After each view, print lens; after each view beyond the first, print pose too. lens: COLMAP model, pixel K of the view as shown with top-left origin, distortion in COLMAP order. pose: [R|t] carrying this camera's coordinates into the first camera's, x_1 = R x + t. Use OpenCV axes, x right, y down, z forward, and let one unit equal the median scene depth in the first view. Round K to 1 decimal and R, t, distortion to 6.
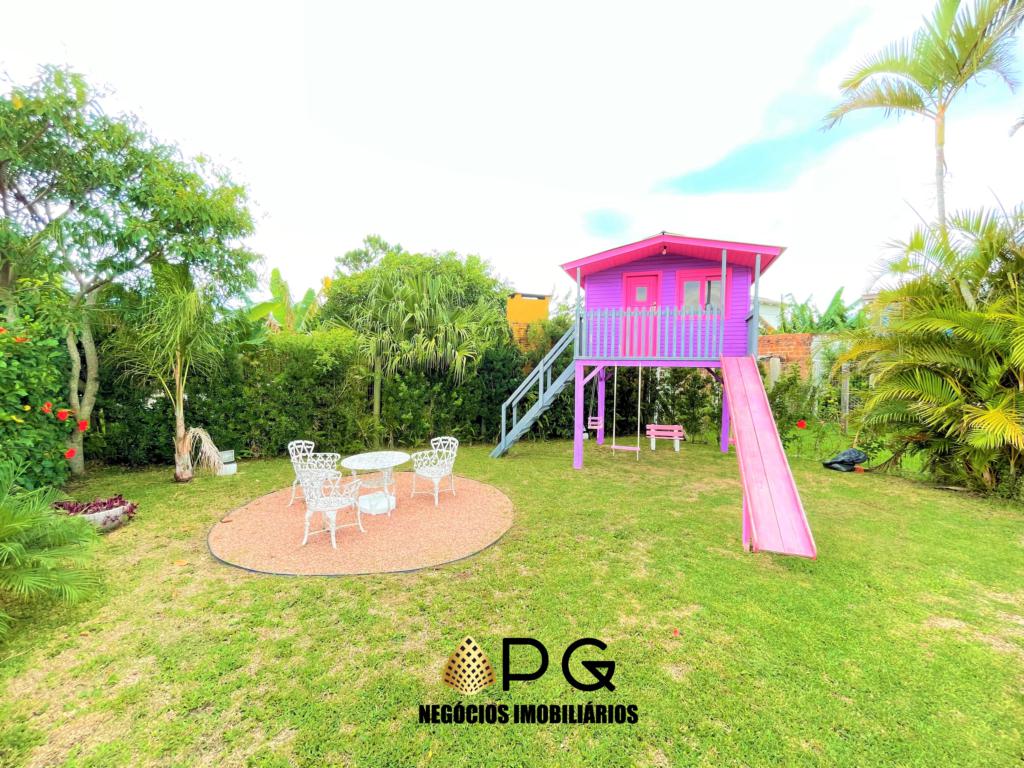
lens RADIAL K [[418.3, 0, 513.1], [0, 418.3, 389.5], [0, 0, 1]] dist [0.001133, 0.000049]
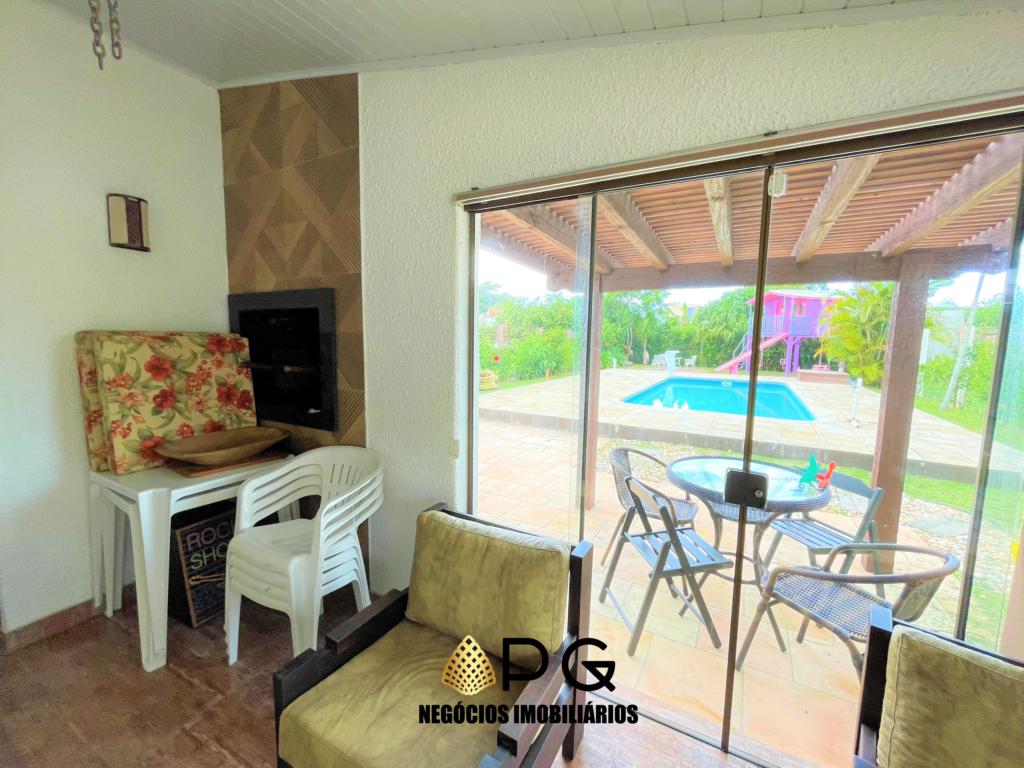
lens RADIAL K [[410.9, 0, 512.0], [0, 410.9, 384.0], [0, 0, 1]] dist [-0.002469, -0.000165]
pose [[0.444471, 0.094900, -0.890752, 1.677341], [-0.059179, 0.995311, 0.076511, 0.125299], [0.893836, 0.018707, 0.448003, -1.474642]]
